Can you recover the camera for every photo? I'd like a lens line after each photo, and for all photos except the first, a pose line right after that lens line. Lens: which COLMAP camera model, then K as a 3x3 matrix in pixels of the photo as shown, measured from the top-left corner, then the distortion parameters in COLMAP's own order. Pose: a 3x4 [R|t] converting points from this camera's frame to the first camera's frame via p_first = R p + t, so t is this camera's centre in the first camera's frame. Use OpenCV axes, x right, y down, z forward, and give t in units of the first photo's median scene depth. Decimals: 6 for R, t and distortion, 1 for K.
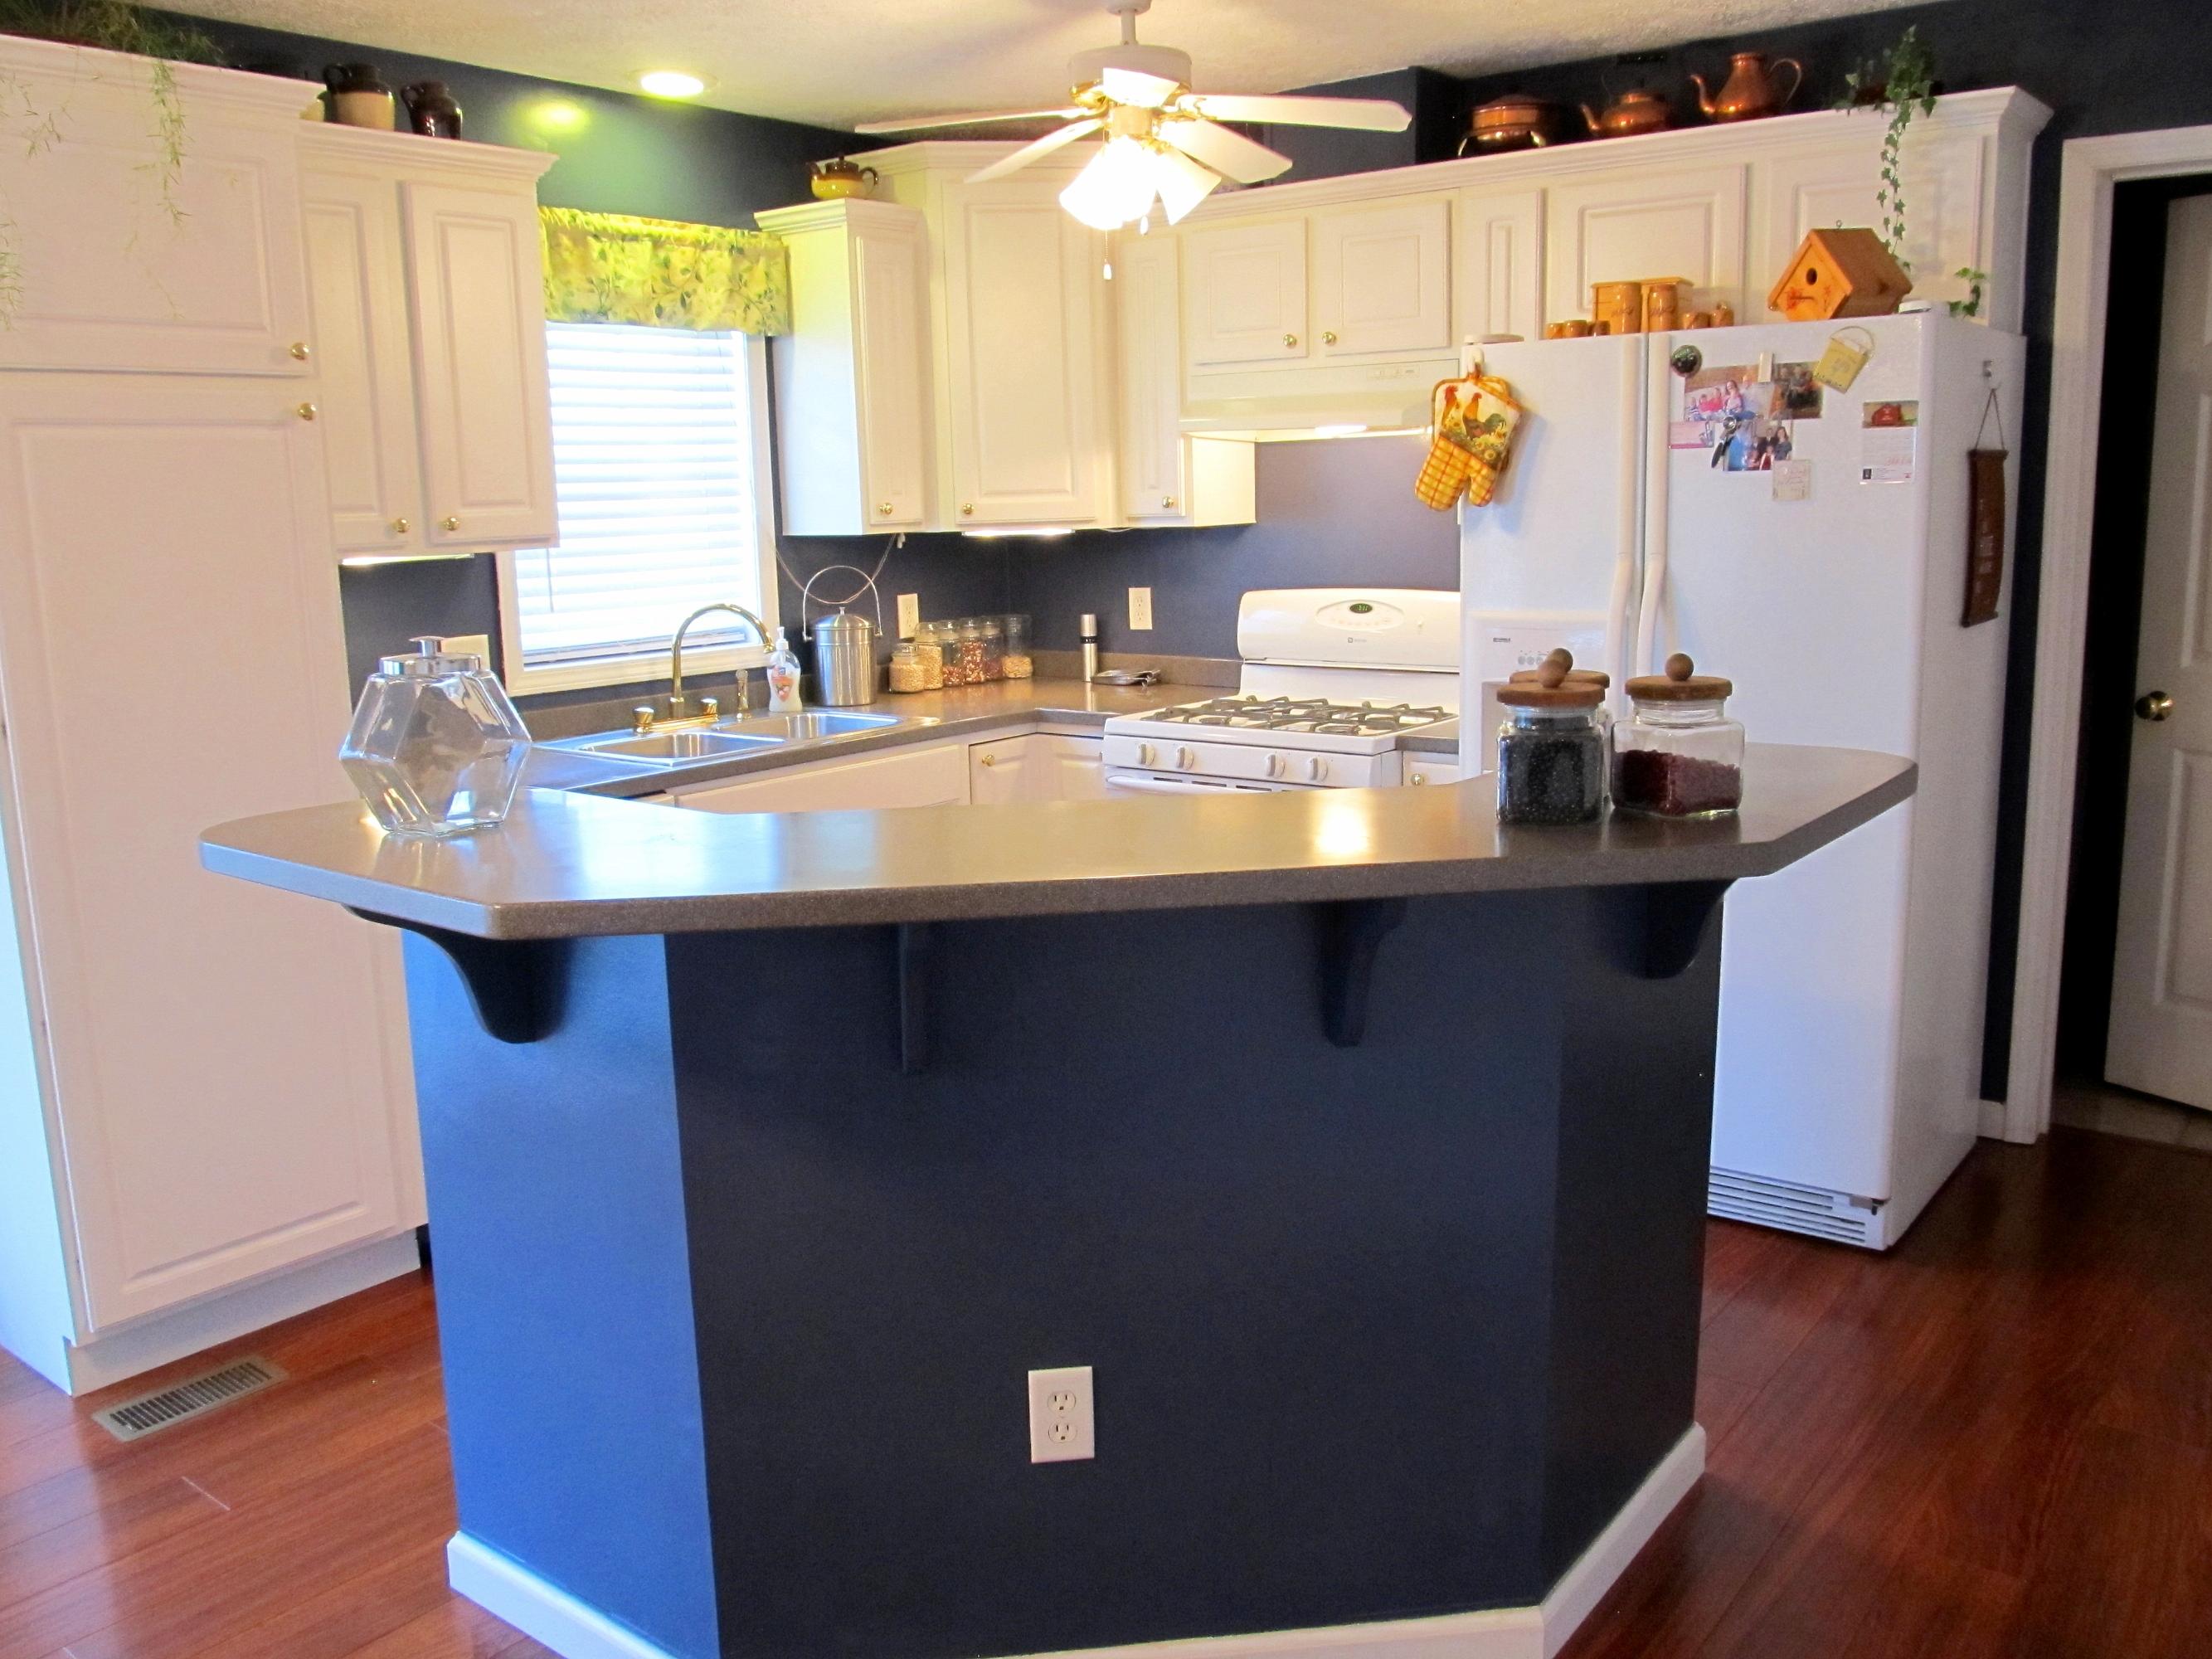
lens RADIAL K [[1822.0, 0, 1093.1], [0, 1822.0, 837.3], [0, 0, 1]] dist [-0.072265, 0.041476]
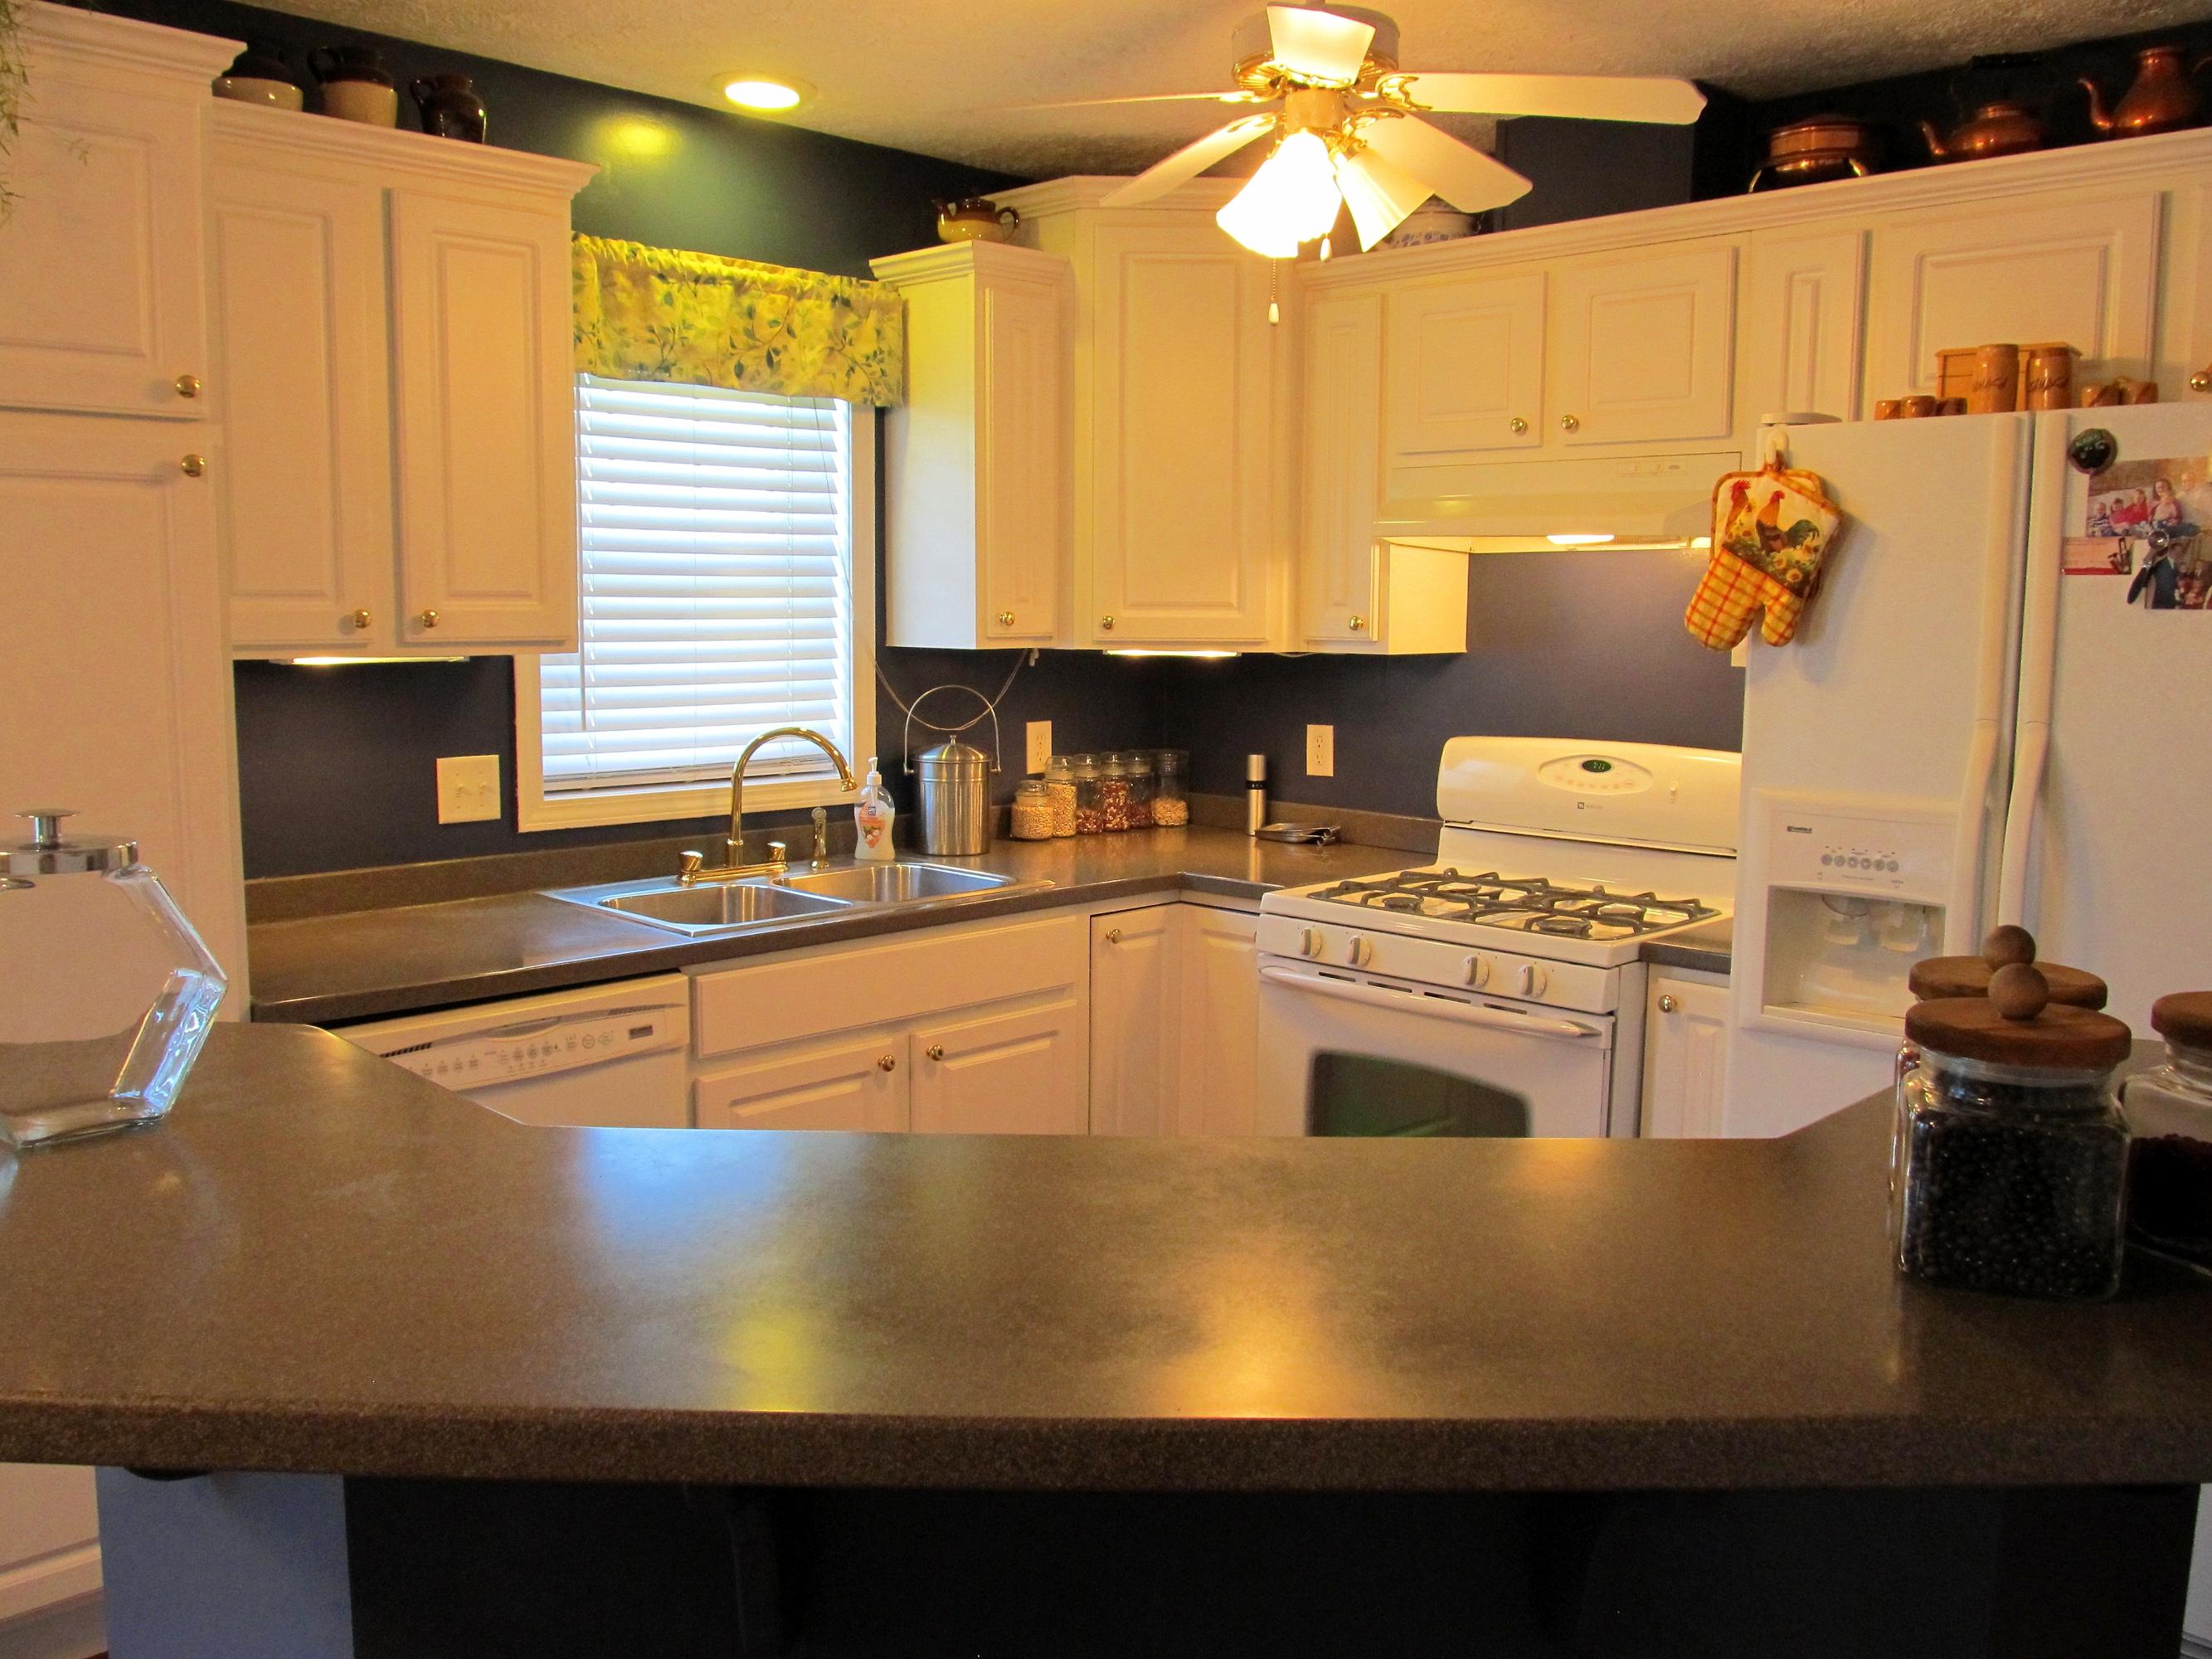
lens RADIAL K [[1822.0, 0, 1093.1], [0, 1822.0, 837.3], [0, 0, 1]] dist [-0.072265, 0.041476]
pose [[0.992583, 0.047835, -0.111760, 0.021772], [-0.054416, 0.996914, -0.056588, -0.041824], [0.108708, 0.062250, 0.992123, 0.214404]]
